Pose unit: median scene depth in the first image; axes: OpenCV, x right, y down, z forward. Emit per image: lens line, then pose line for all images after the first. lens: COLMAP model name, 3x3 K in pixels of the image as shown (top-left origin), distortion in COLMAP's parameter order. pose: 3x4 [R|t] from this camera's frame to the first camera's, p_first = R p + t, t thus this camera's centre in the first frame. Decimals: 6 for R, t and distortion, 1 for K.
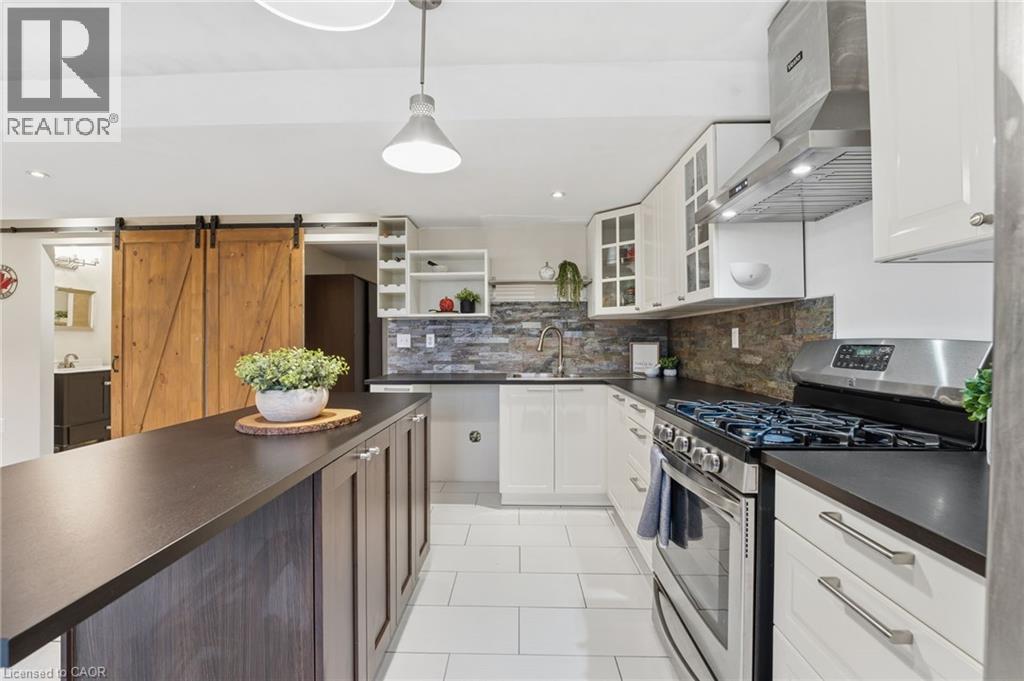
lens RADIAL K [[450.3, 0, 496.6], [0, 450.3, 333.2], [0, 0, 1]] dist [-0.022521, 0.000008]
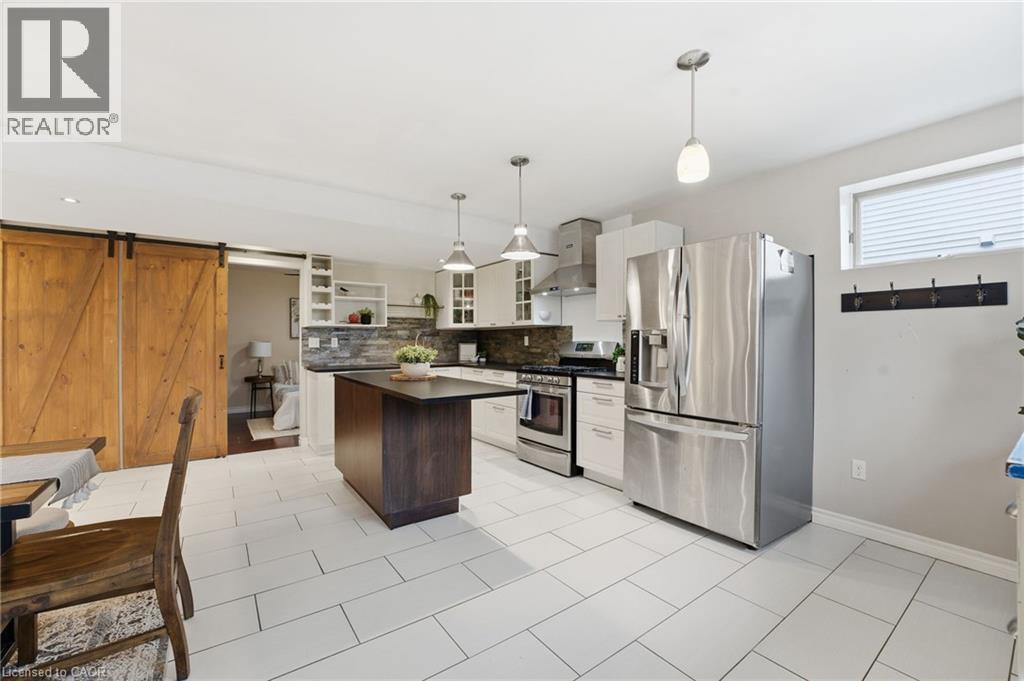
lens RADIAL K [[434.3, 0, 494.7], [0, 434.3, 337.7], [0, 0, 1]] dist [-0.000310, -0.000014]
pose [[0.806315, 0.004456, 0.591469, -0.571572], [-0.007555, 0.999968, 0.002765, -0.006531], [-0.591438, -0.006698, 0.806323, -0.415095]]
